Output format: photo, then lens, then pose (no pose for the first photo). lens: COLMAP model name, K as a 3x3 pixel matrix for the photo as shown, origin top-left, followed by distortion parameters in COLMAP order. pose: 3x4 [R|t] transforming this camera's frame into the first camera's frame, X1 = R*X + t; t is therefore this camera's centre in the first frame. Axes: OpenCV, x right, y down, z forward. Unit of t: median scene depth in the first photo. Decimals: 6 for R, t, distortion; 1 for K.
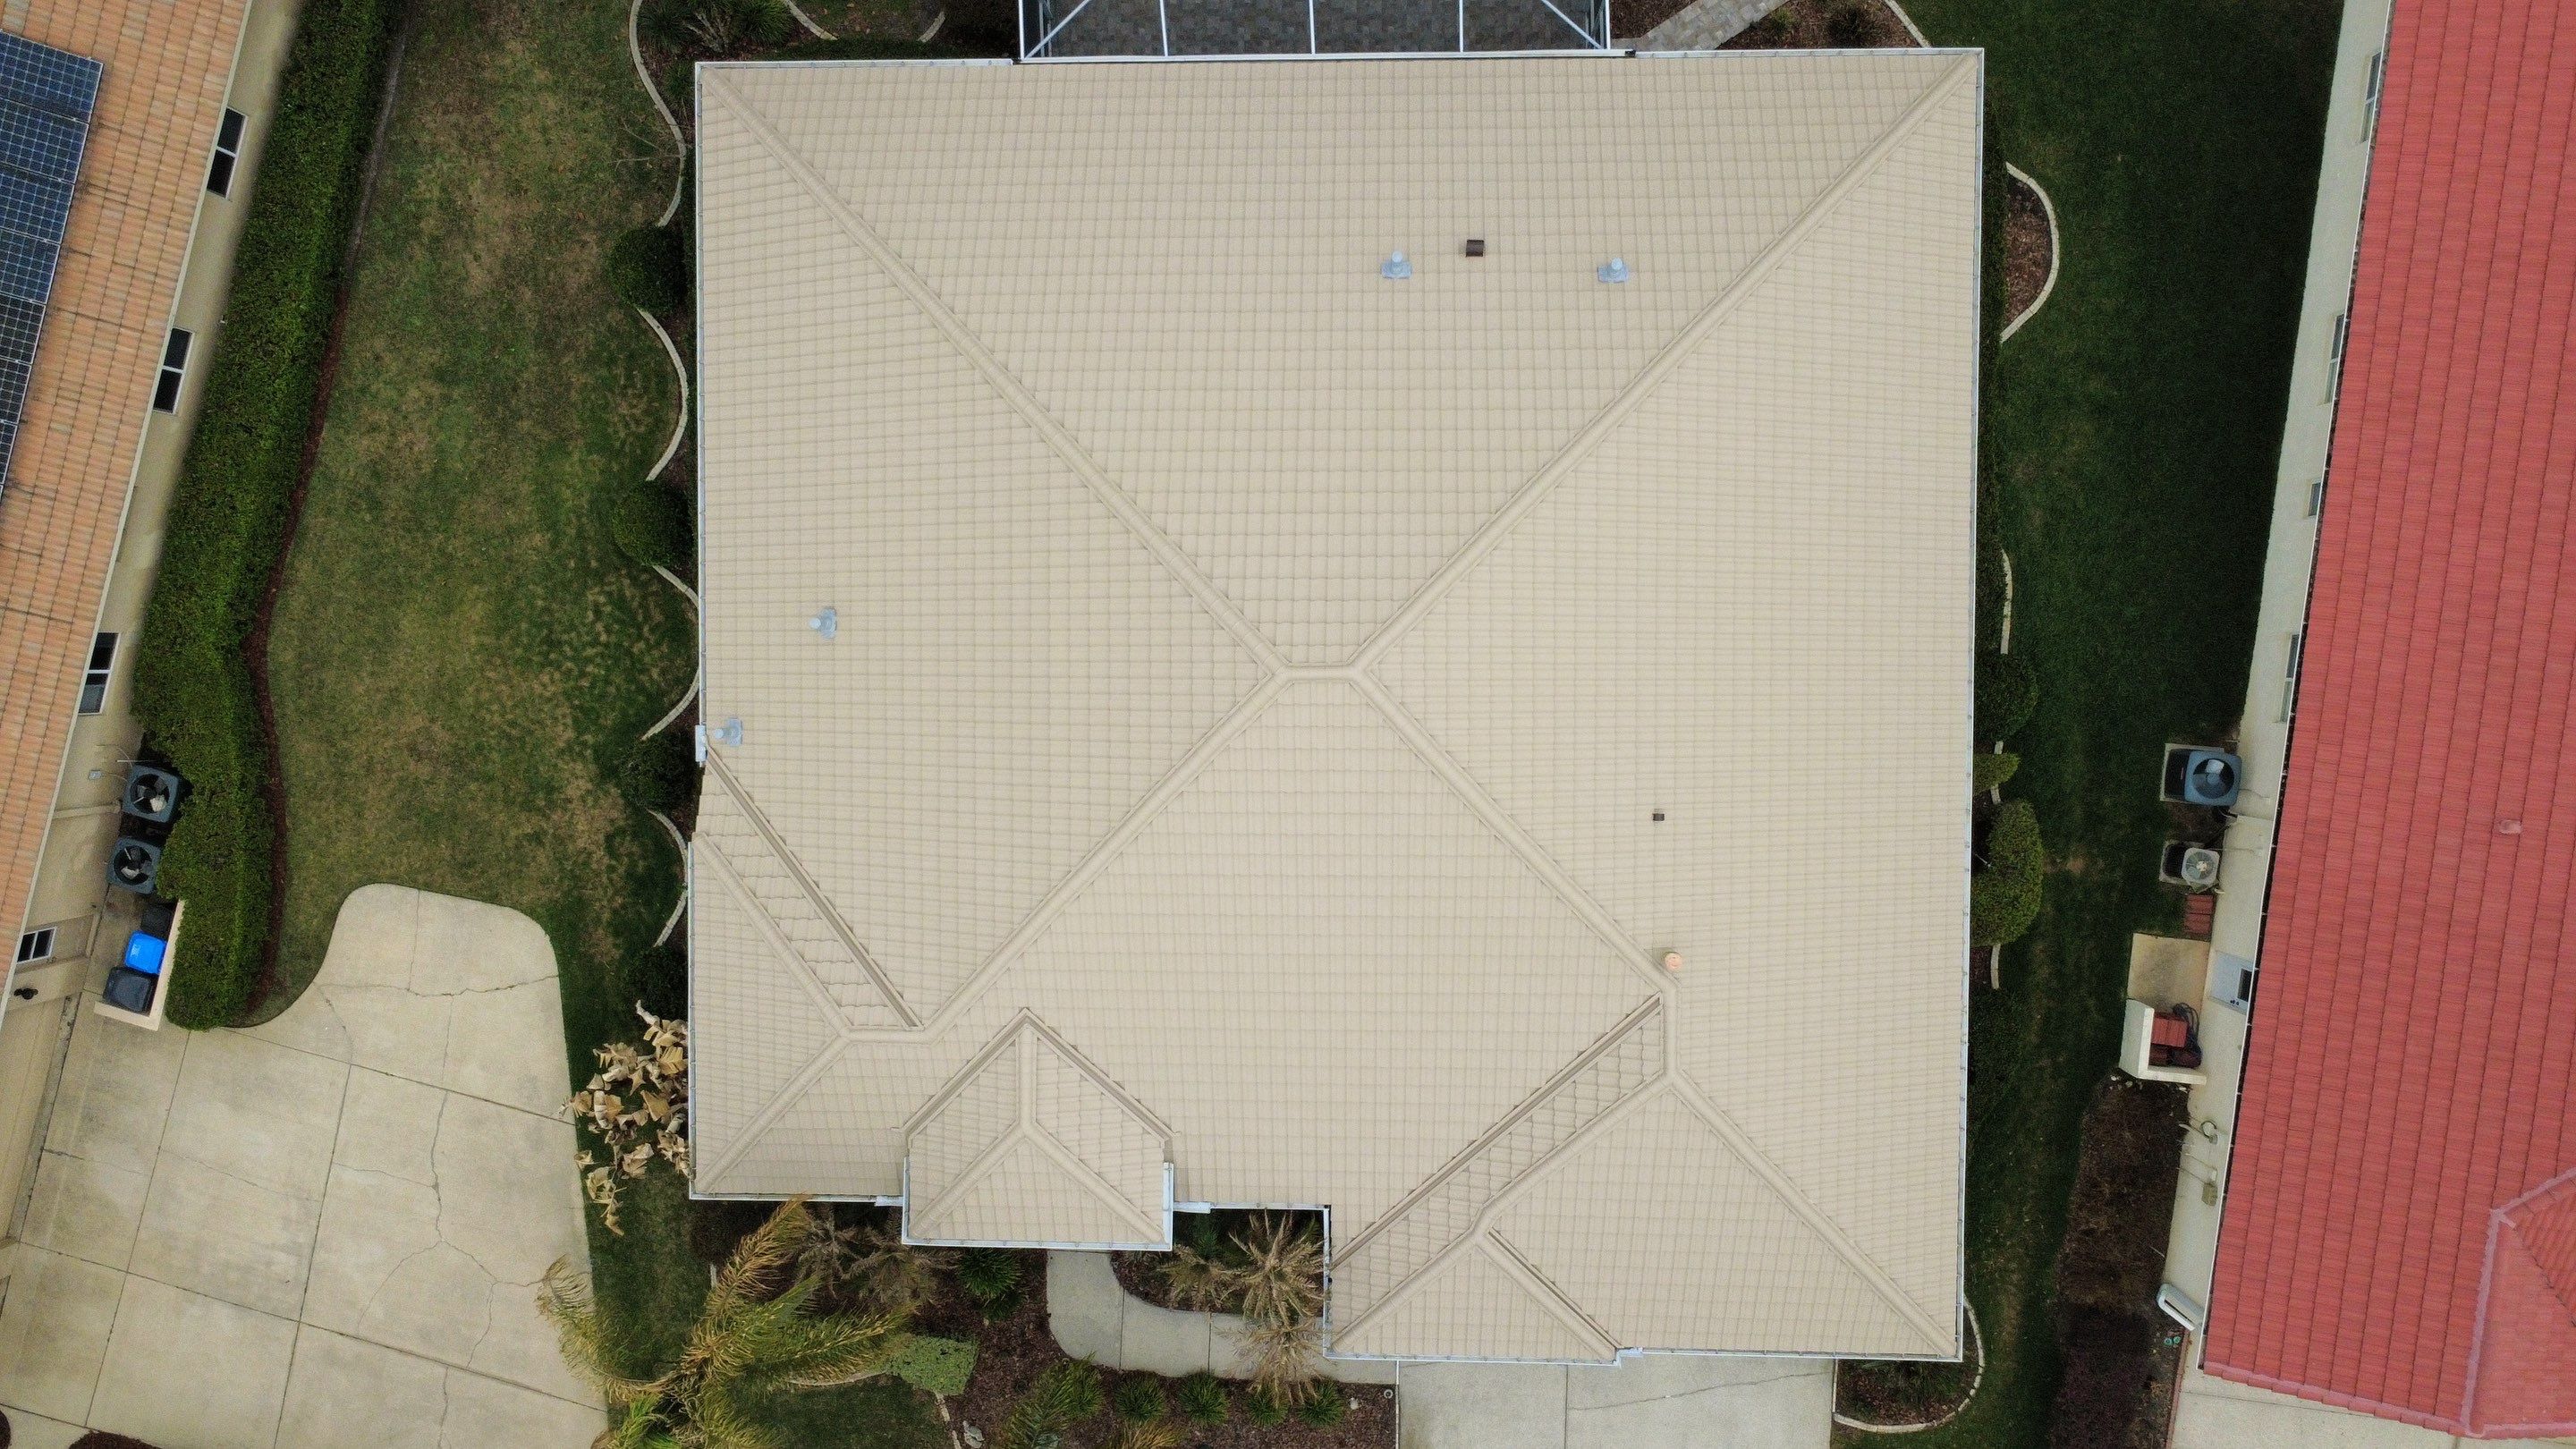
lens RADIAL K [[1872.7, 0, 1287.5], [0, 1872.7, 719.5], [0, 0, 1]] dist [-0.000256, 0.003433]
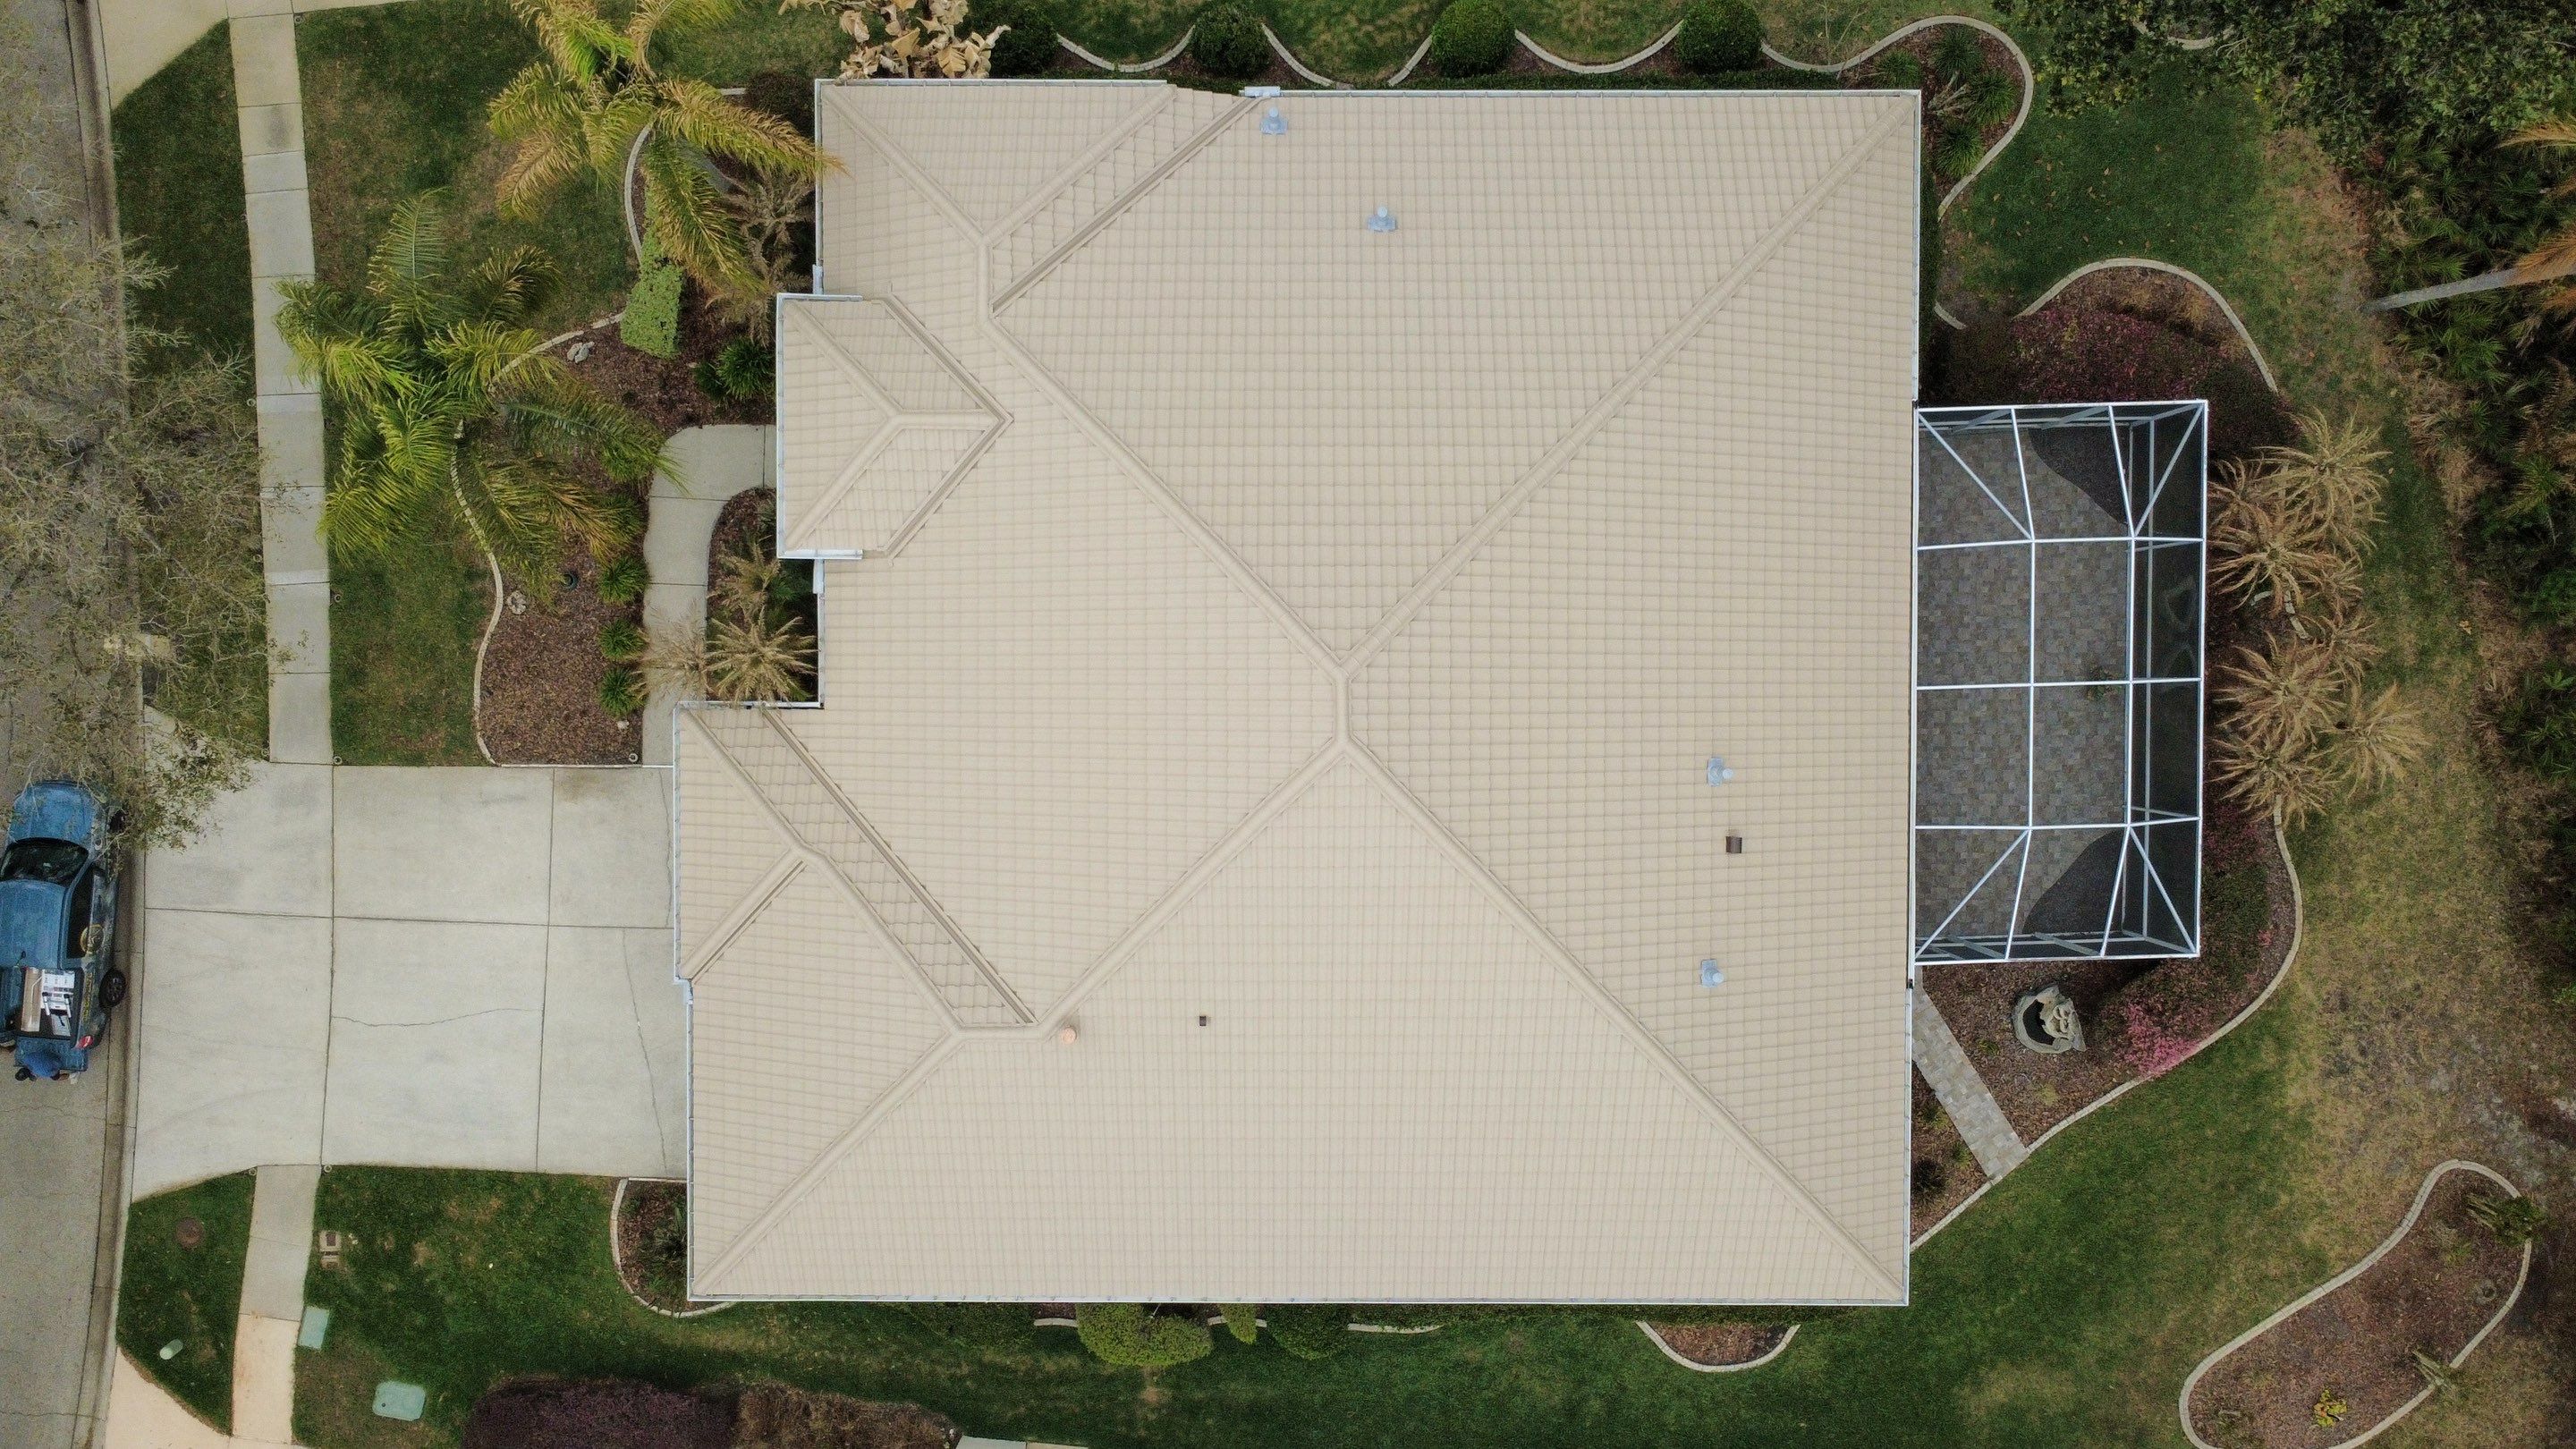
lens RADIAL K [[1872.7, 0, 1283.8], [0, 1872.7, 723.7], [0, 0, 1]] dist [-0.000256, 0.003433]
pose [[0.002611, 0.997306, 0.073313, -0.041537], [-0.999610, 0.004642, -0.027547, 0.029432], [-0.027813, -0.073213, 0.996928, -0.044775]]
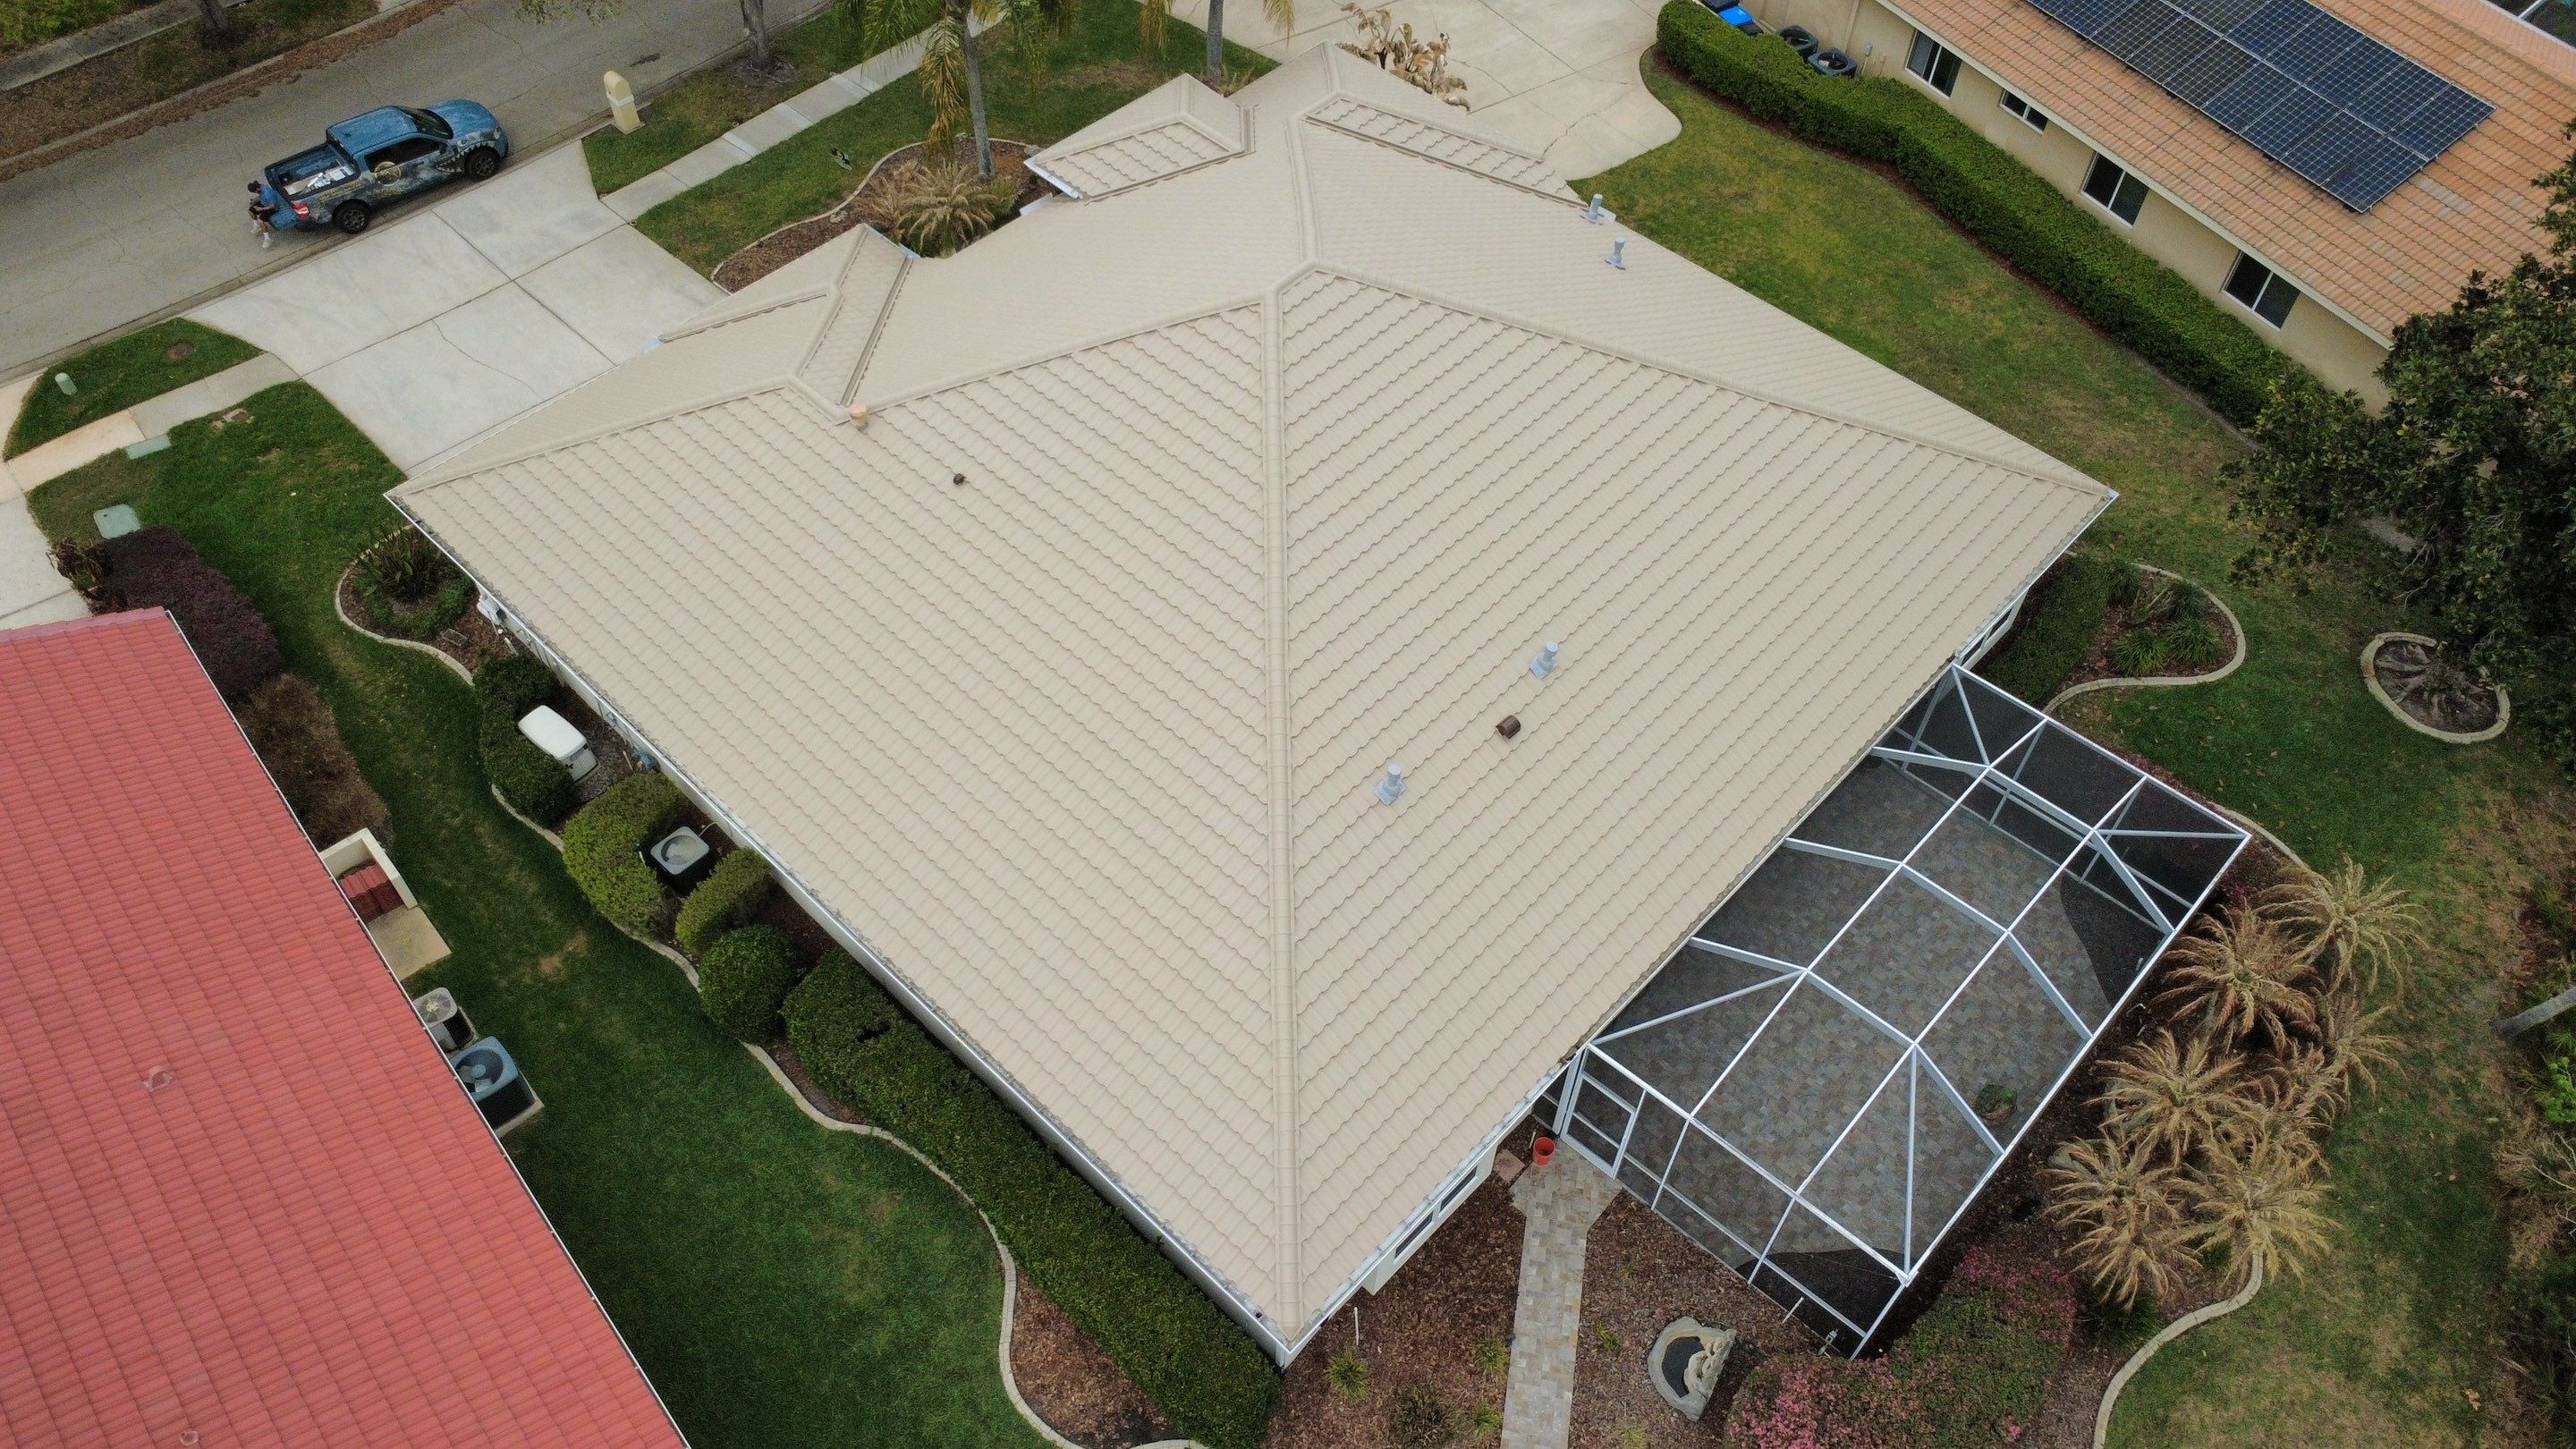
lens RADIAL K [[1872.7, 0, 1279.3], [0, 1872.7, 724.6], [0, 0, 1]] dist [-0.000256, 0.003433]
pose [[-0.686813, 0.589137, -0.425682, 0.502011], [-0.726794, -0.562841, 0.393675, -0.467476], [-0.007662, 0.579764, 0.814748, 0.209594]]
